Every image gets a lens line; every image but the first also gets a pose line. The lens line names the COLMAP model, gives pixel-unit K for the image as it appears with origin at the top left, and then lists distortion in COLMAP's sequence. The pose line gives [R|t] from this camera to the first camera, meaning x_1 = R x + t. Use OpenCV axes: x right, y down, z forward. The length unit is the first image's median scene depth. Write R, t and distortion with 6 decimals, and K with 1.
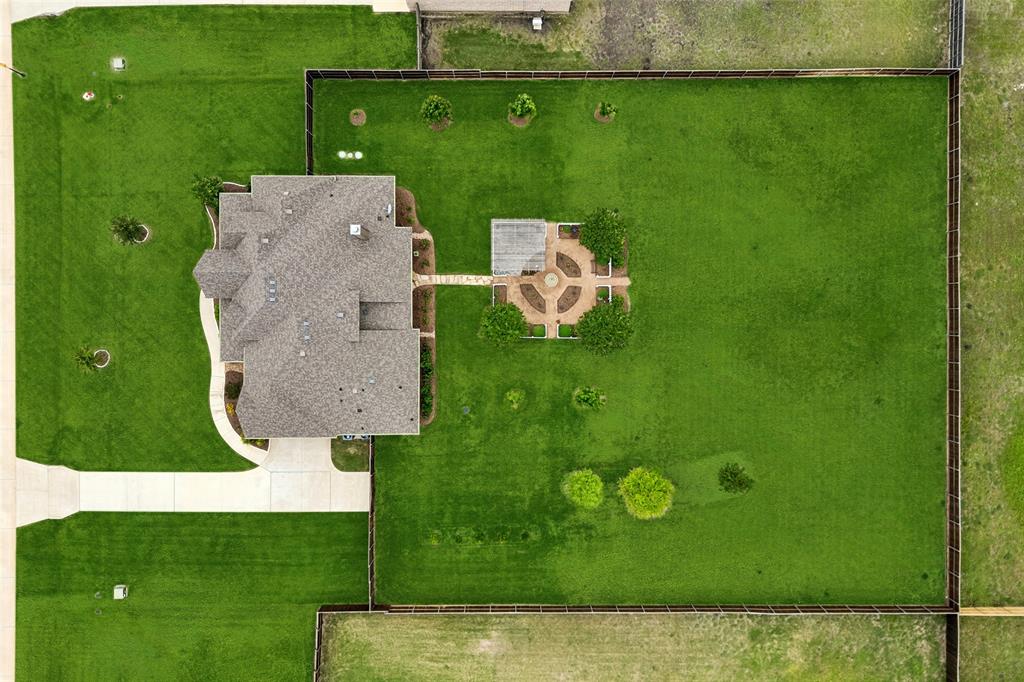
lens RADIAL K [[722.6, 0, 518.0], [0, 722.6, 345.9], [0, 0, 1]] dist [0.049045, -0.049778]
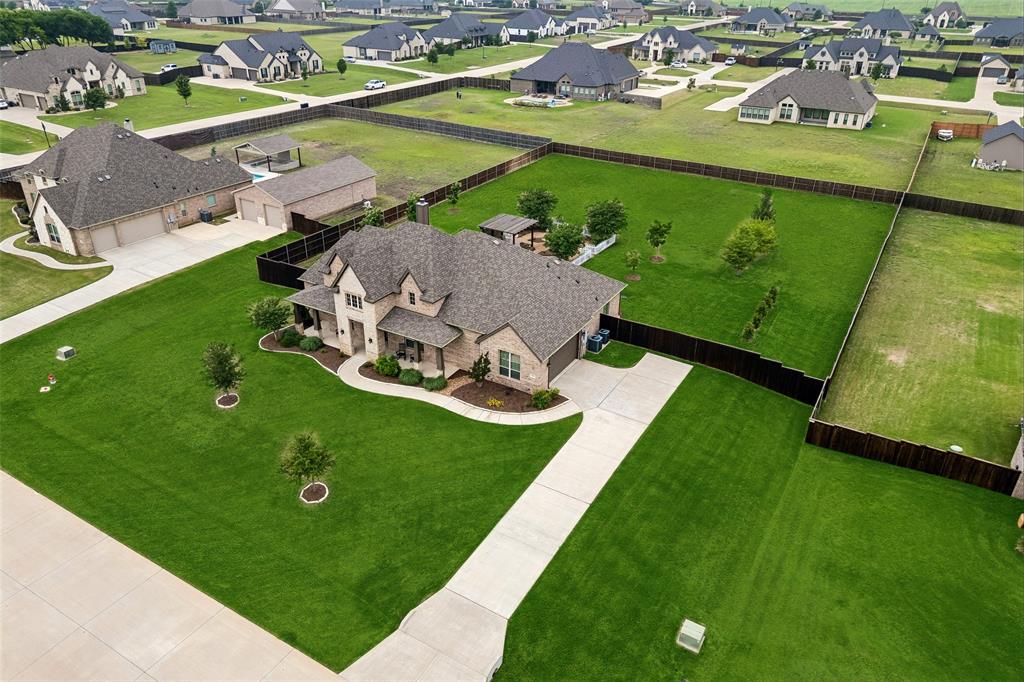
lens RADIAL K [[722.6, 0, 518.0], [0, 722.6, 345.9], [0, 0, 1]] dist [0.049045, -0.049778]
pose [[0.505287, -0.408451, 0.760166, -0.902798], [0.862933, 0.244970, -0.441970, 0.408343], [-0.005695, 0.879294, 0.476246, 0.598242]]
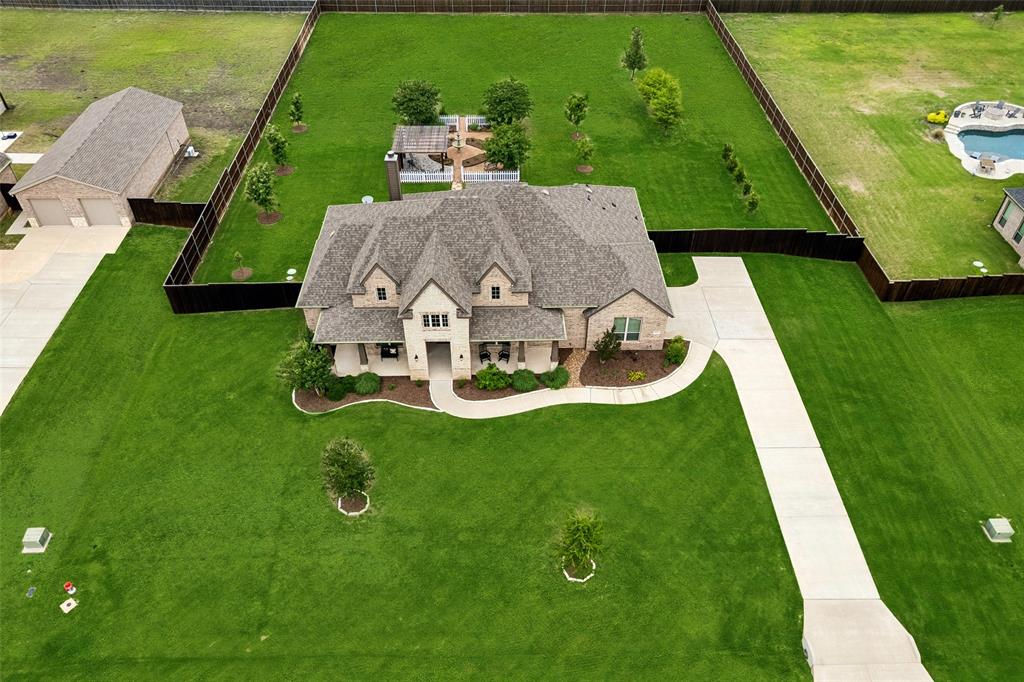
lens RADIAL K [[722.6, 0, 518.0], [0, 722.6, 345.9], [0, 0, 1]] dist [0.049045, -0.049778]
pose [[-0.025282, -0.683971, 0.729071, -0.847828], [0.999675, -0.019608, 0.016270, -0.032567], [0.003167, 0.729245, 0.684245, 0.522272]]
